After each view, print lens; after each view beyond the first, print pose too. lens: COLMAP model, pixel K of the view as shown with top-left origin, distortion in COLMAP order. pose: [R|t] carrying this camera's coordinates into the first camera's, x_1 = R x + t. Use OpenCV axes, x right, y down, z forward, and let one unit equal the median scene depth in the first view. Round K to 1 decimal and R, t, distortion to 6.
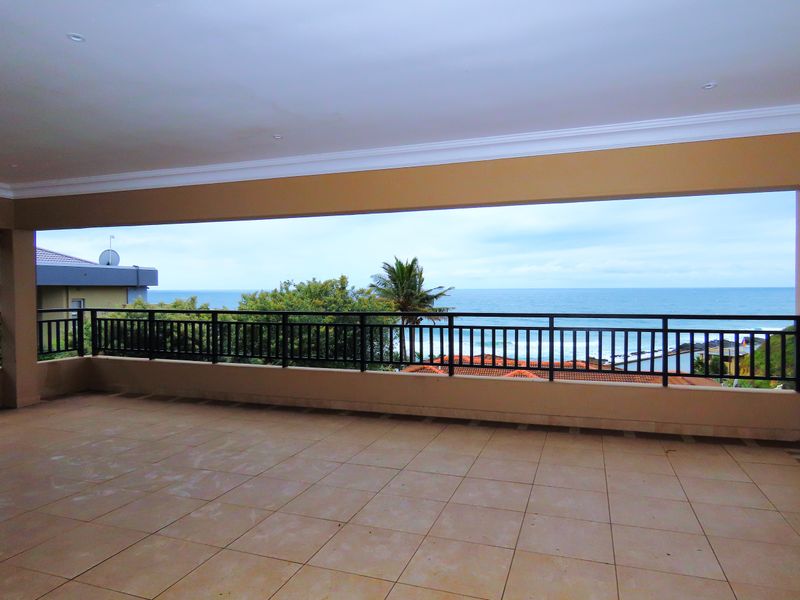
lens RADIAL K [[513.8, 0, 399.9], [0, 513.8, 298.8], [0, 0, 1]] dist [0.003908, -0.000813]
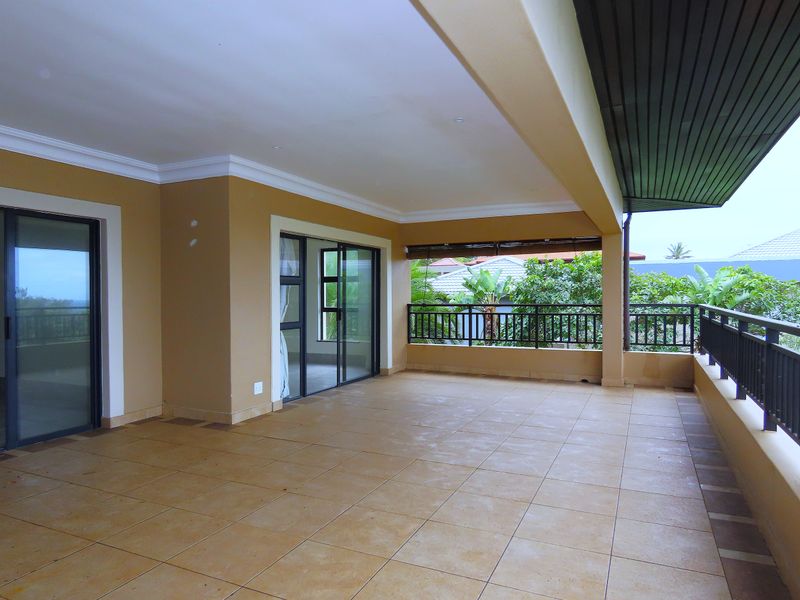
lens RADIAL K [[513.8, 0, 403.8], [0, 513.8, 300.4], [0, 0, 1]] dist [0.003908, -0.000813]
pose [[-0.095329, 0.010370, -0.995392, 0.693799], [-0.001993, 0.999942, 0.010608, 0.004356], [0.995444, 0.002995, -0.095302, 0.958170]]
